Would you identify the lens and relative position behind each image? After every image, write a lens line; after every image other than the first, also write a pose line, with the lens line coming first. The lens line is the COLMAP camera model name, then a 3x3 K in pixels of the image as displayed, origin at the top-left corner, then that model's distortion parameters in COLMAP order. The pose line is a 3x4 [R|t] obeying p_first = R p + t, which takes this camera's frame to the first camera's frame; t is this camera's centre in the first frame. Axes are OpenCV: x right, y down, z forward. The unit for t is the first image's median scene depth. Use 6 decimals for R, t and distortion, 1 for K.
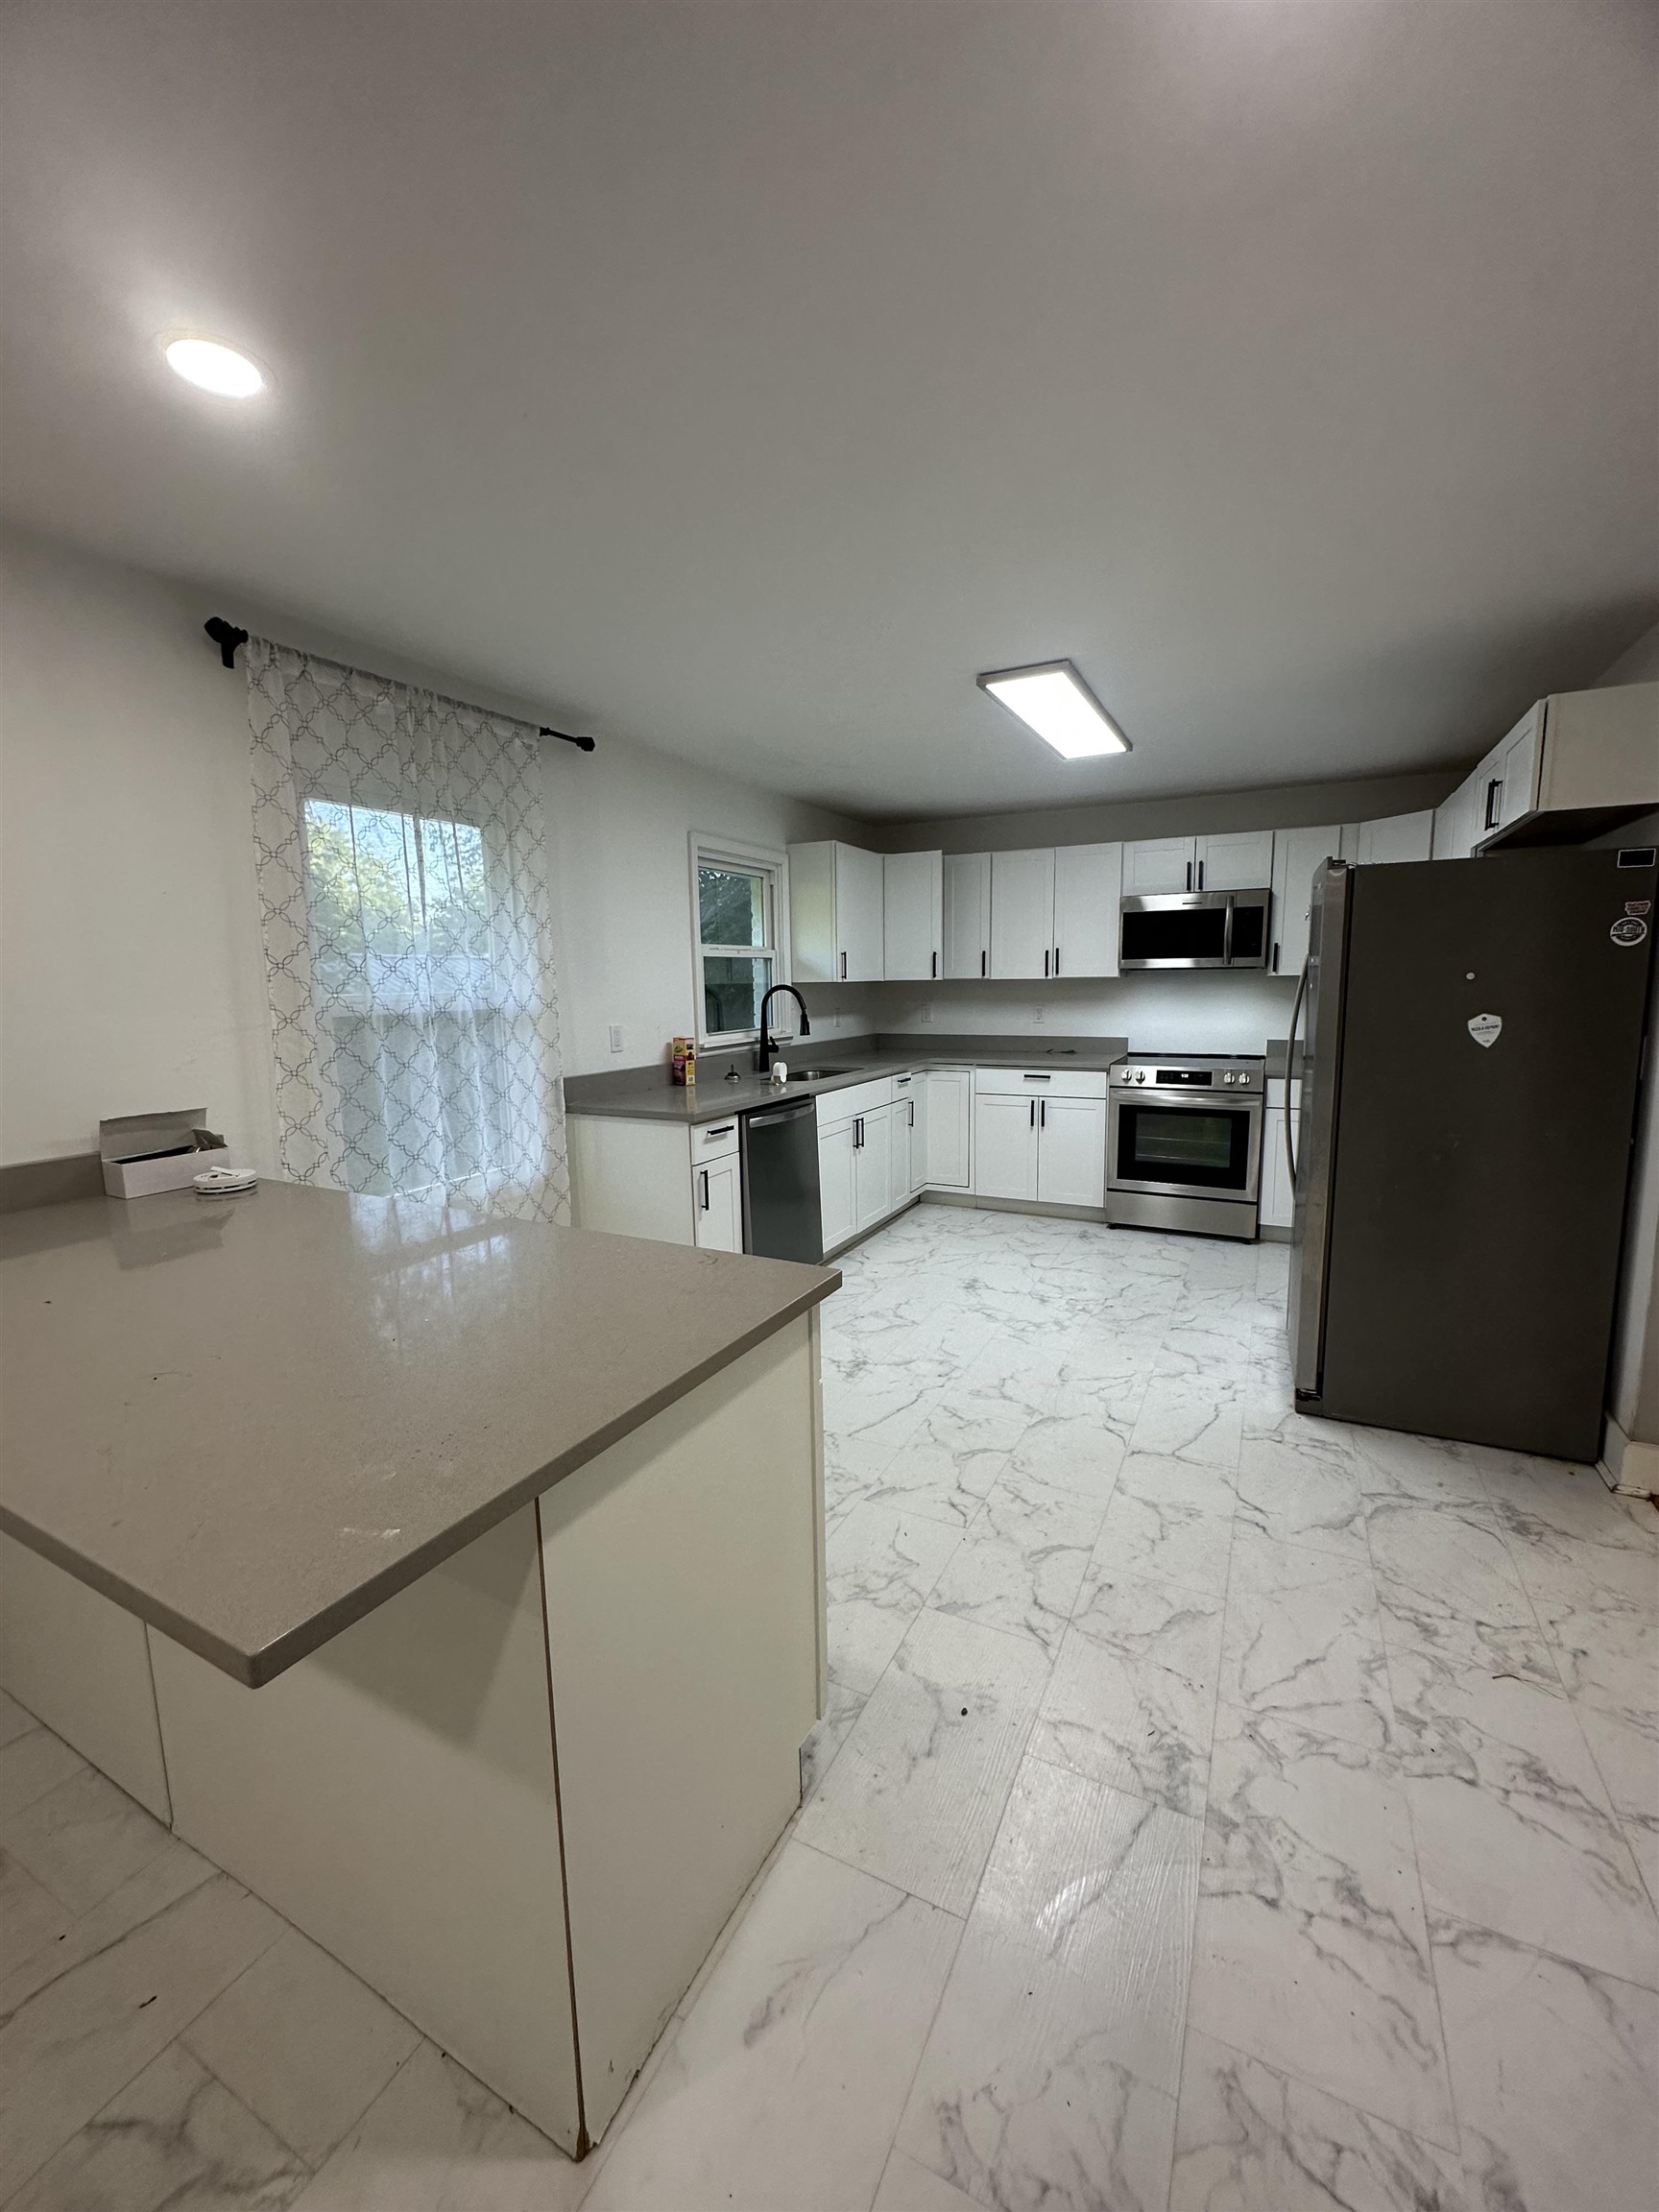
lens RADIAL K [[886.8, 0, 829.5], [0, 886.8, 1106.0], [0, 0, 1]] dist [-0.004254, -0.000291]
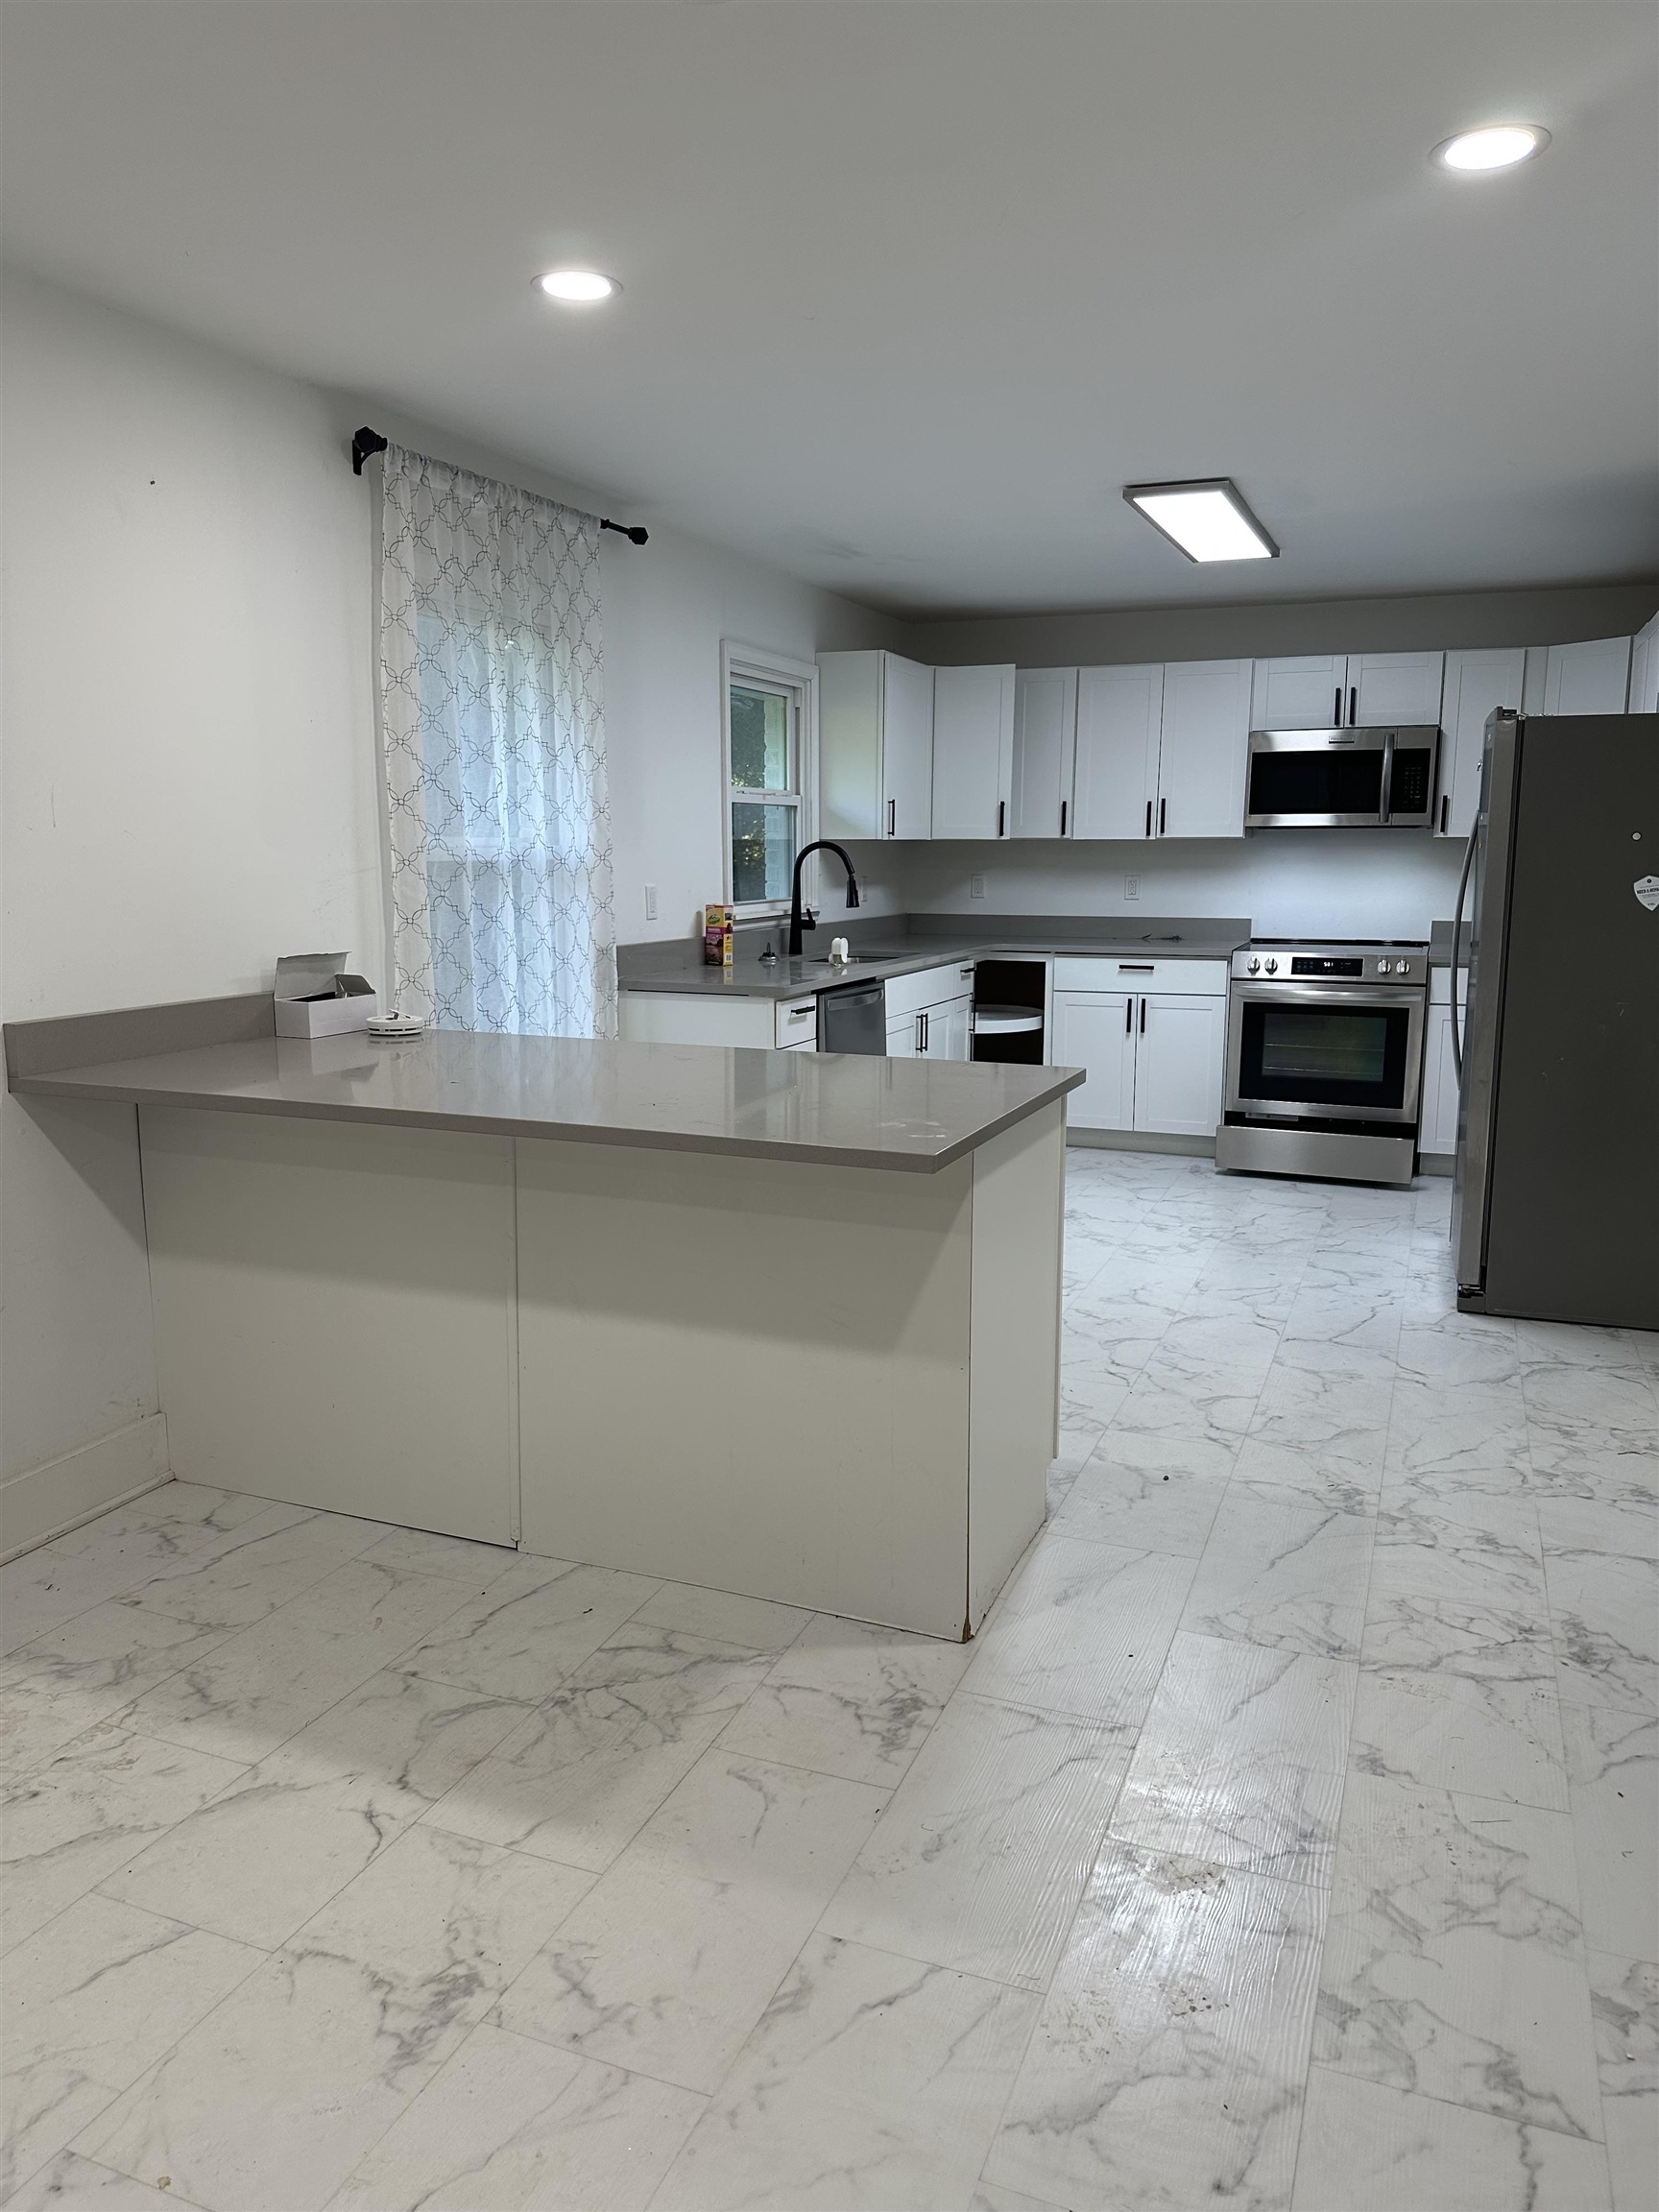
lens RADIAL K [[1404.3, 0, 864.2], [0, 1404.3, 1102.2], [0, 0, 1]] dist [0.082056, -0.138643]
pose [[0.996561, -0.000420, 0.082863, -0.139962], [-0.002842, 0.999225, 0.039248, 0.049641], [-0.082815, -0.039349, 0.995788, -0.274755]]
